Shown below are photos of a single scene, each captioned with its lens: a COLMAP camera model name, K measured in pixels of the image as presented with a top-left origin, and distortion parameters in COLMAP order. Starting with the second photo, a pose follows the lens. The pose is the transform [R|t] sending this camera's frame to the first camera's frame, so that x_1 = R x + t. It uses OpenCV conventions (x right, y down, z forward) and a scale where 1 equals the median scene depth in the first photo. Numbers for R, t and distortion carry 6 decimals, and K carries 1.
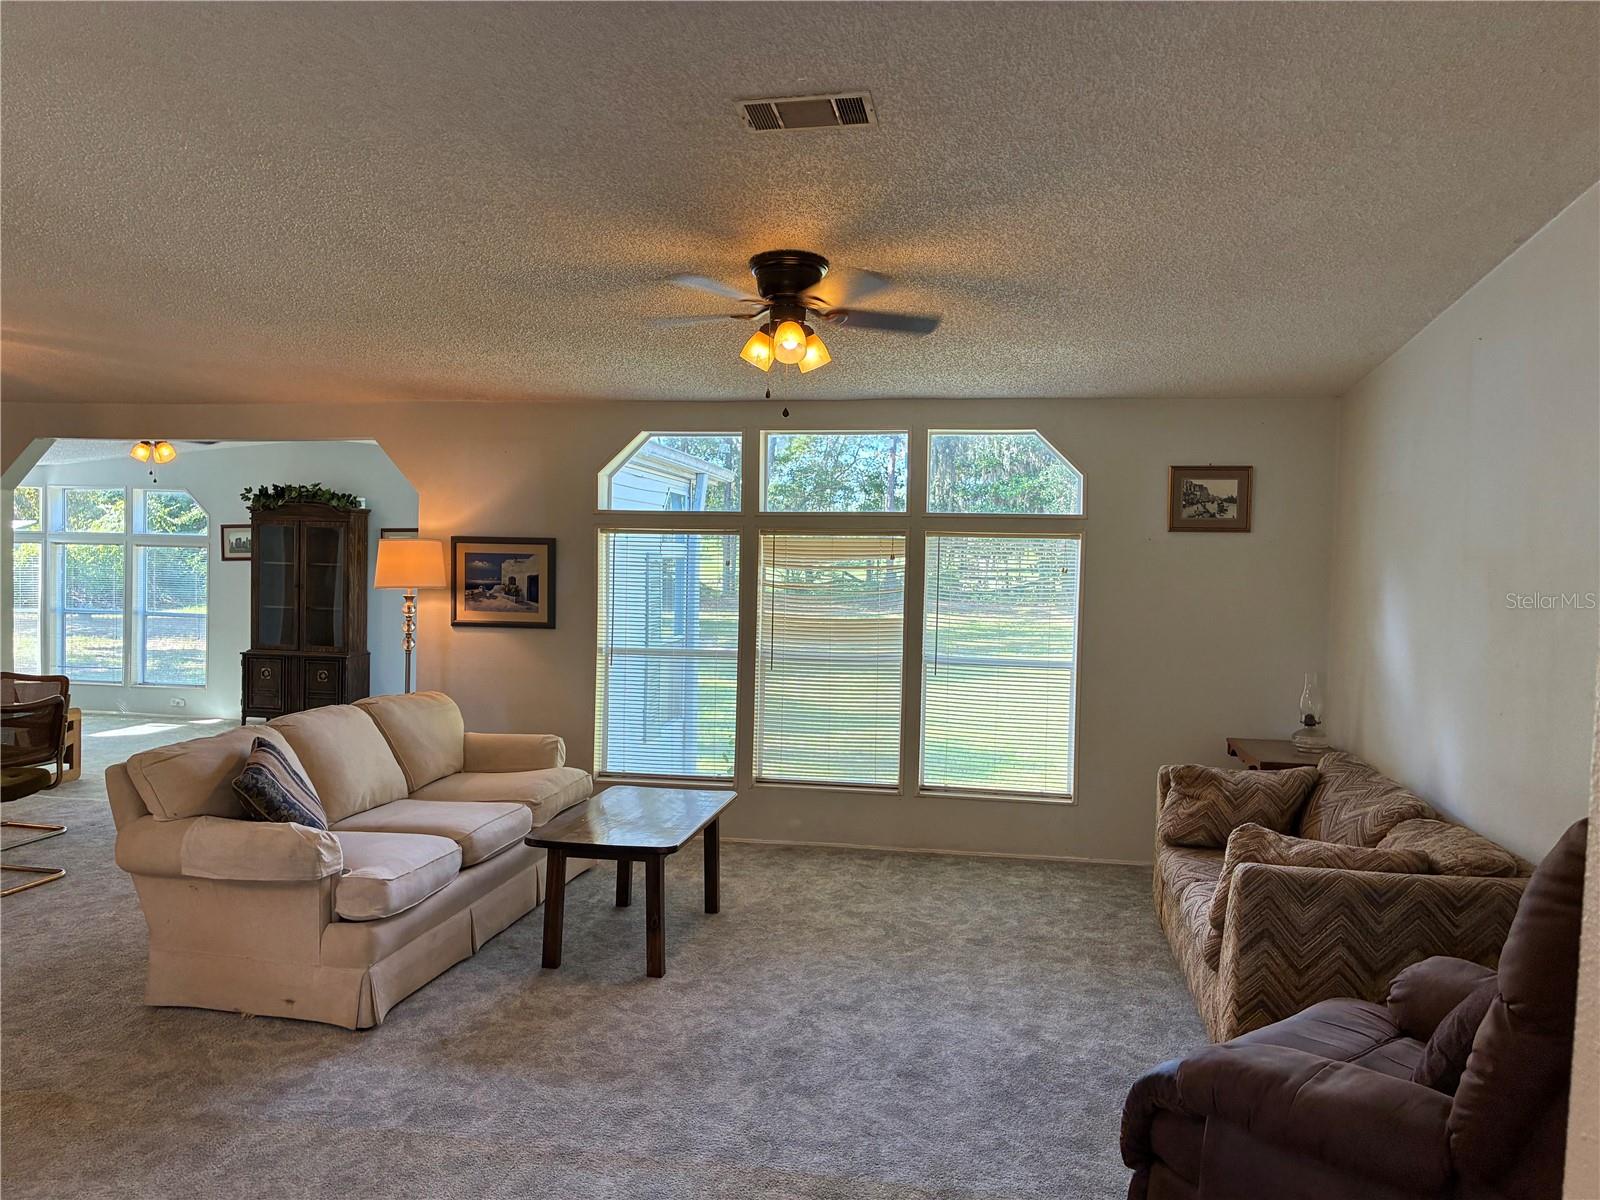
lens RADIAL K [[1218.0, 0, 799.2], [0, 1218.0, 586.4], [0, 0, 1]] dist [0.042237, -0.058491]
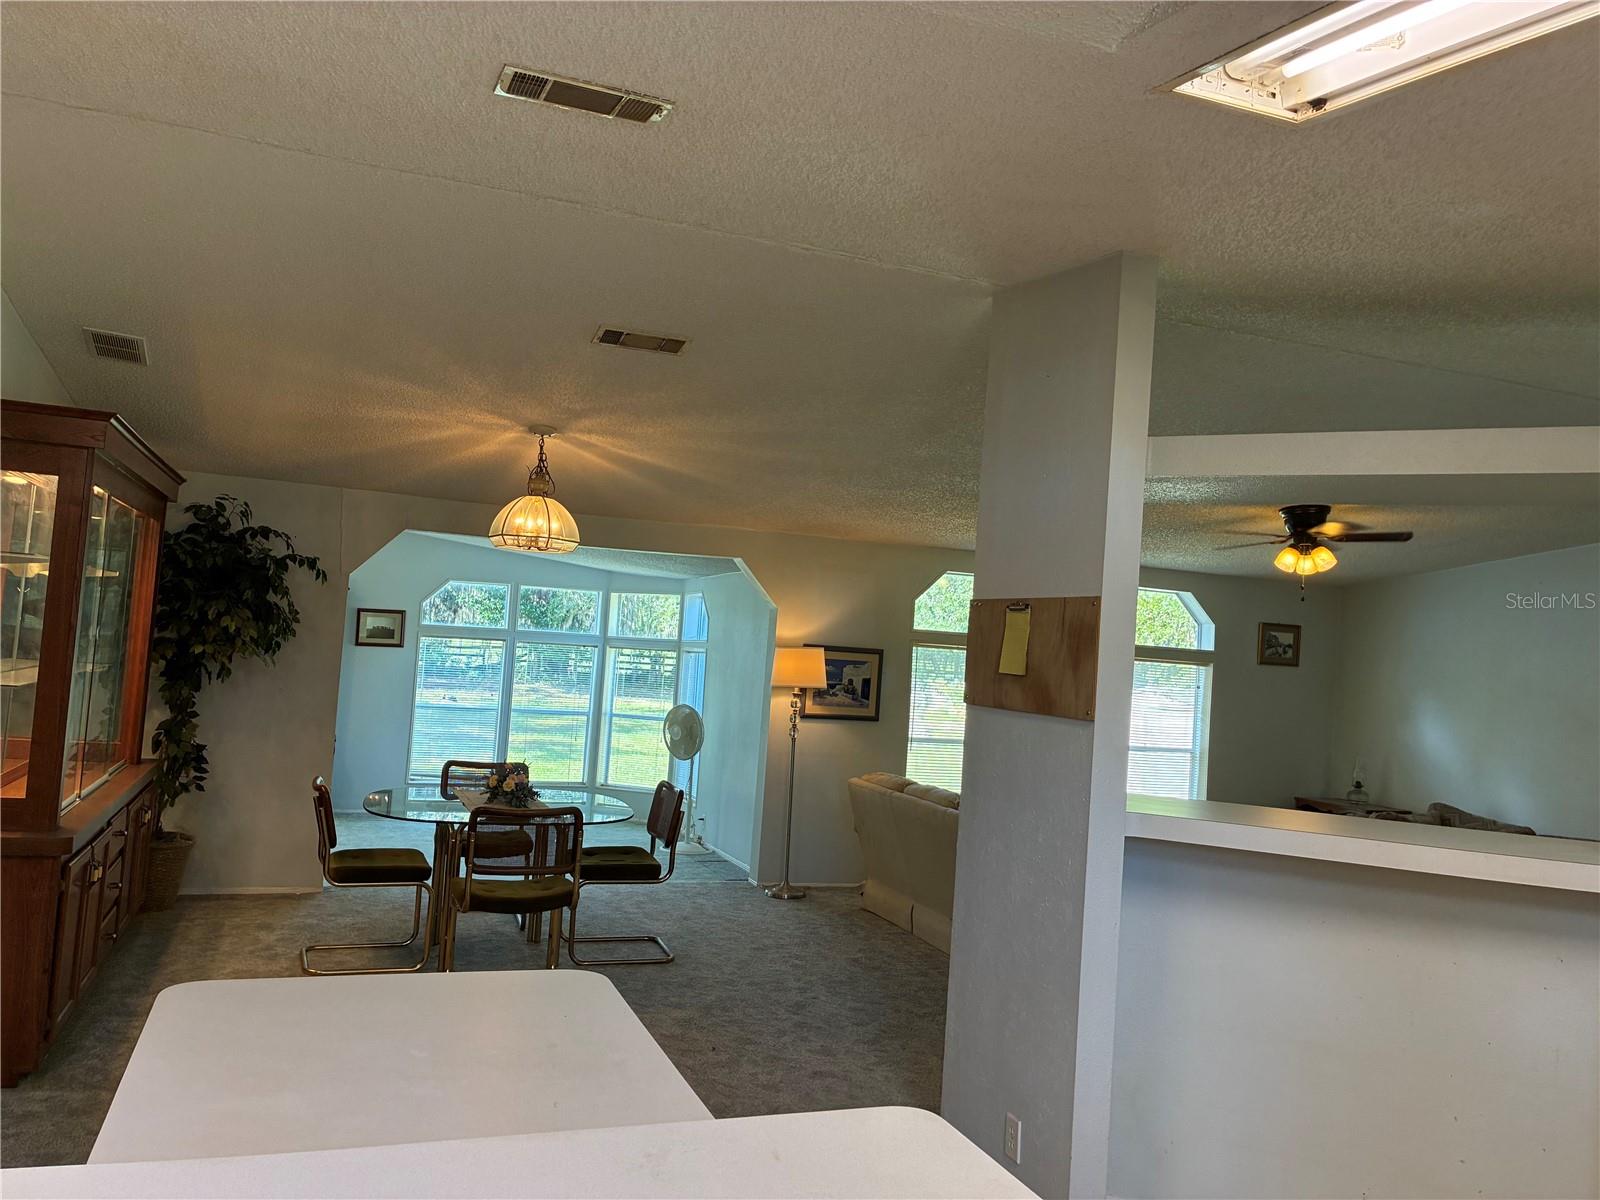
lens RADIAL K [[1218.0, 0, 783.8], [0, 1218.0, 590.8], [0, 0, 1]] dist [0.042237, -0.058491]
pose [[0.871533, 0.062280, 0.486366, -0.551889], [-0.033791, 0.997171, -0.067138, -0.007245], [-0.489171, 0.042079, 0.871172, -0.037068]]
